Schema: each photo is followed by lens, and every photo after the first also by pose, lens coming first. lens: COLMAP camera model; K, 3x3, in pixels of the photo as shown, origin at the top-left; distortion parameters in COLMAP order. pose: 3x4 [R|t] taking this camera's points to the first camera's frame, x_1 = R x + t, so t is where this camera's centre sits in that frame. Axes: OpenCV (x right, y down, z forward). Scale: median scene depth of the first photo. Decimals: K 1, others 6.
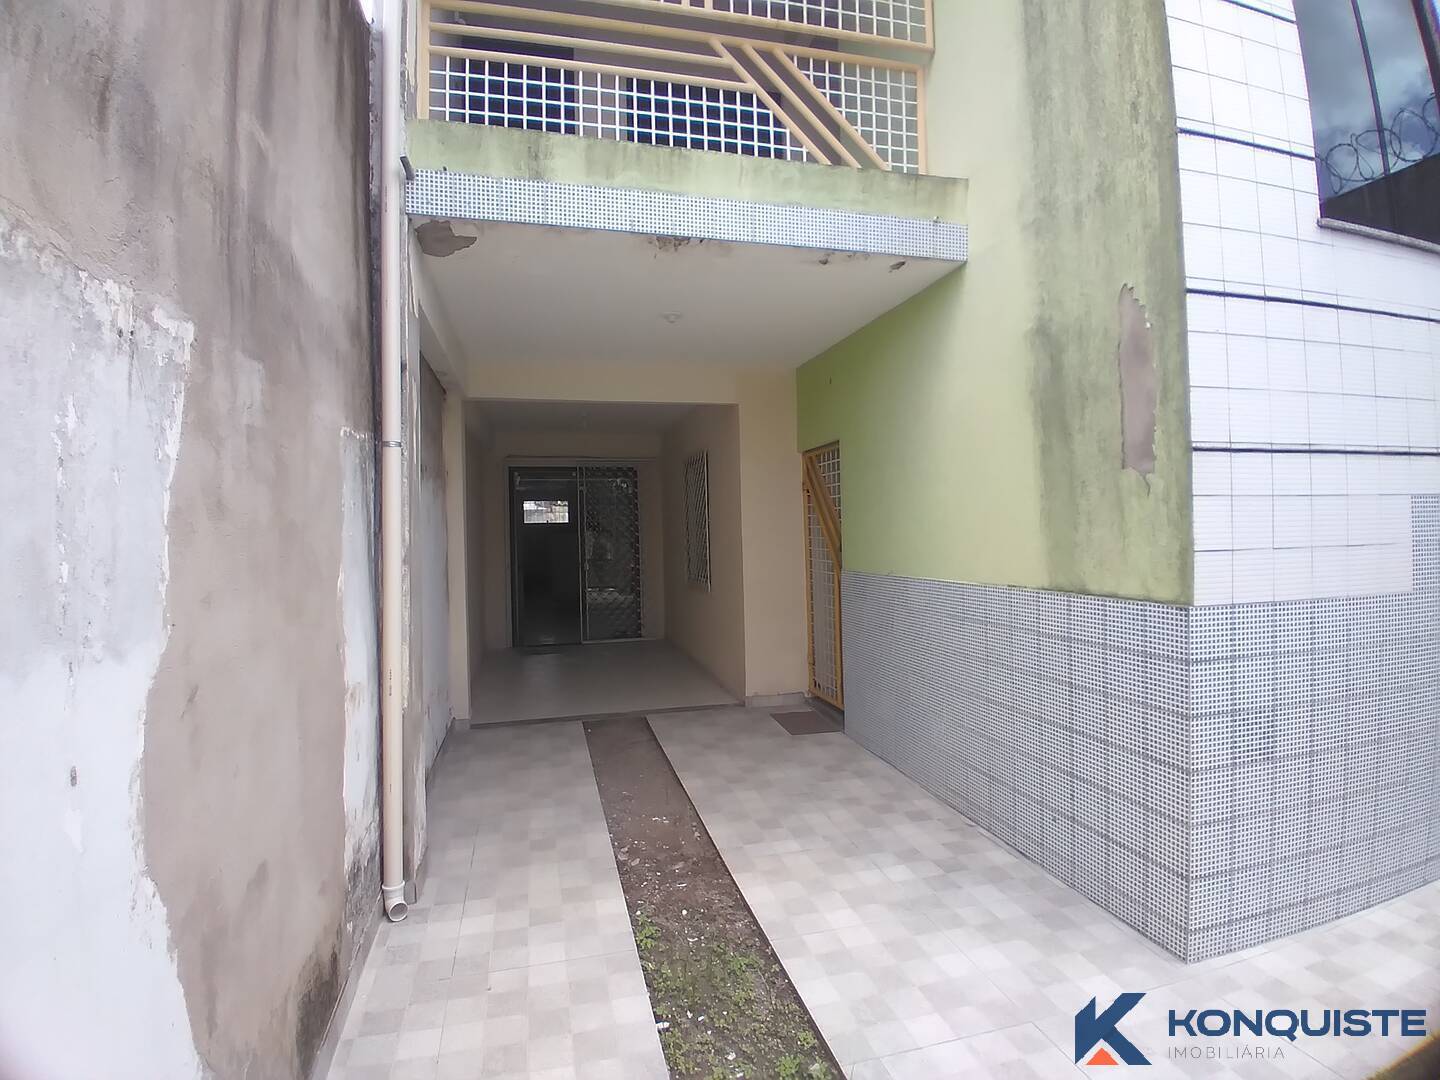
lens RADIAL K [[719.5, 0, 718.8], [0, 719.5, 534.9], [0, 0, 1]] dist [0.020475, -0.055489]
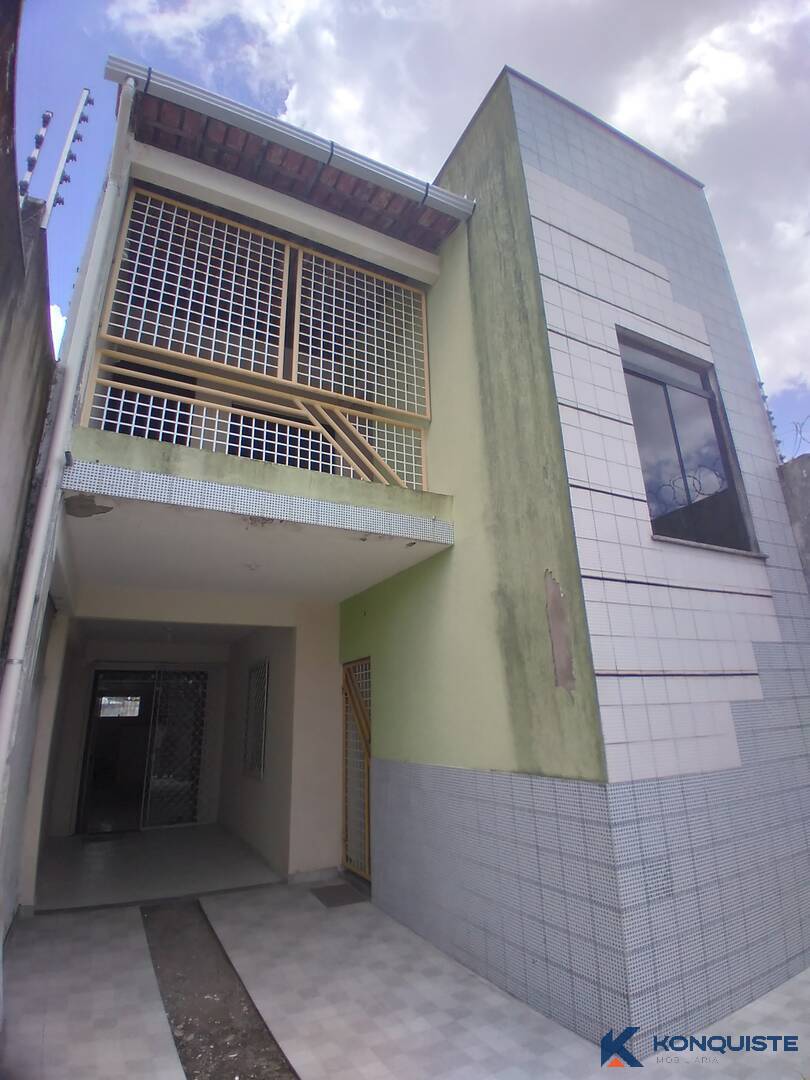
lens RADIAL K [[539.6, 0, 411.3], [0, 539.6, 539.1], [0, 0, 1]] dist [0.020475, -0.055489]
pose [[0.969586, 0.067818, 0.235169, -0.023686], [0.011555, 0.947089, -0.320763, -0.019303], [-0.244480, 0.313725, 0.917500, -0.062473]]
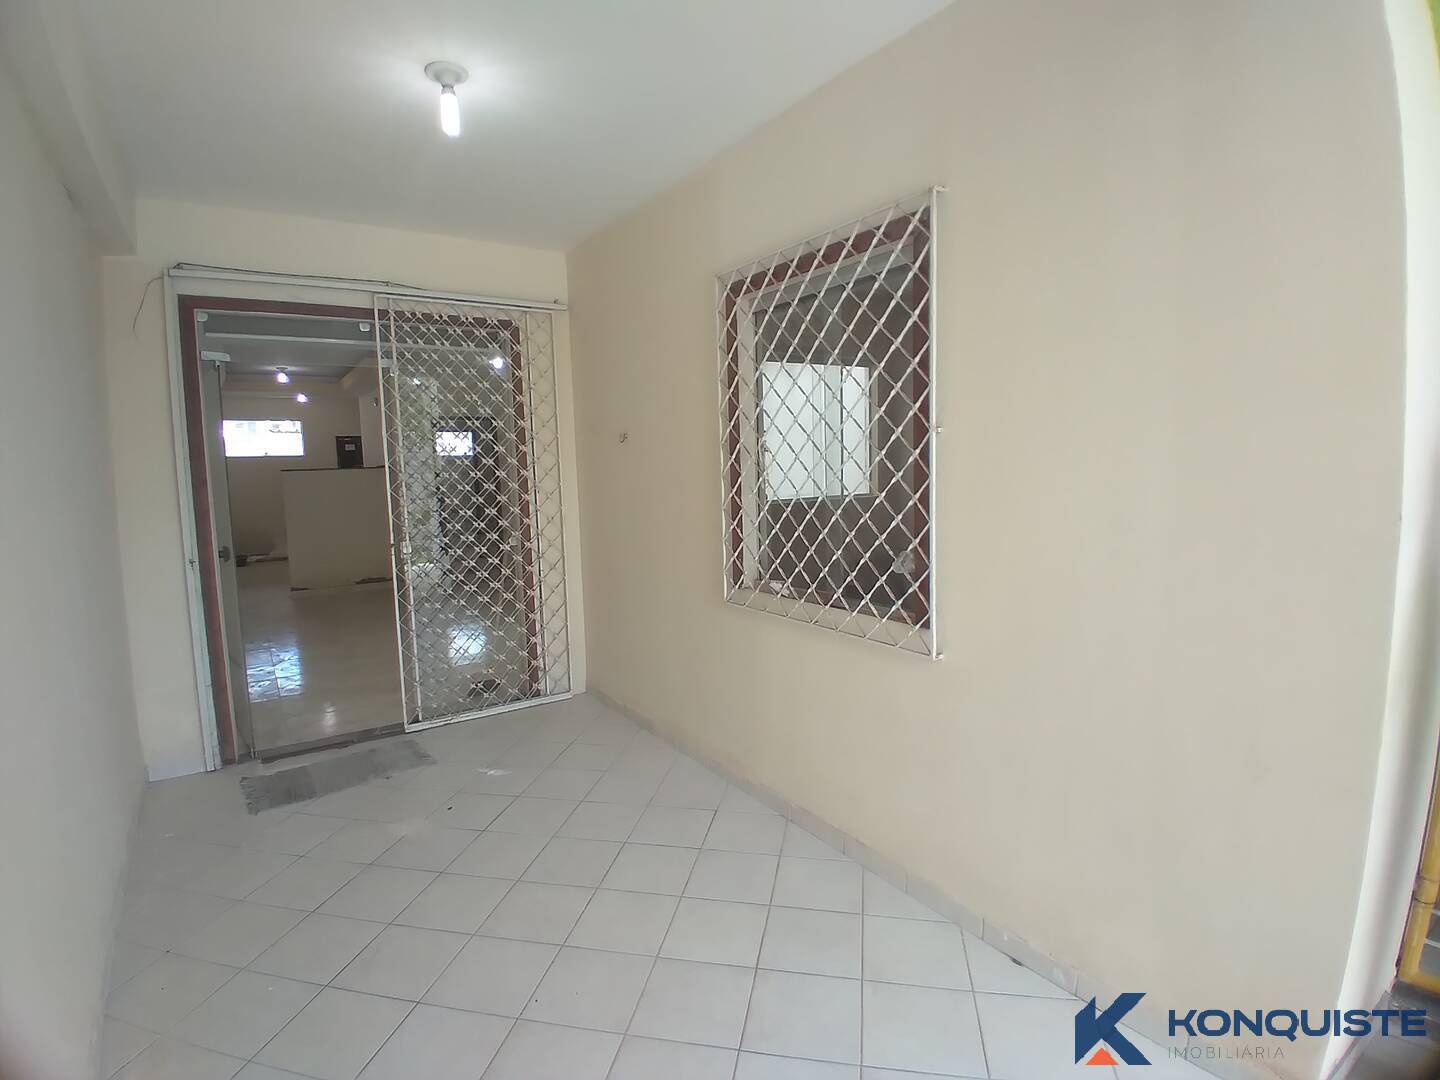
lens RADIAL K [[719.5, 0, 718.8], [0, 719.5, 534.9], [0, 0, 1]] dist [0.020475, -0.055489]
pose [[0.940074, -0.037758, 0.338874, -0.502301], [0.007602, 0.995924, 0.089877, -0.007197], [-0.340886, -0.081914, 0.936529, 1.751482]]
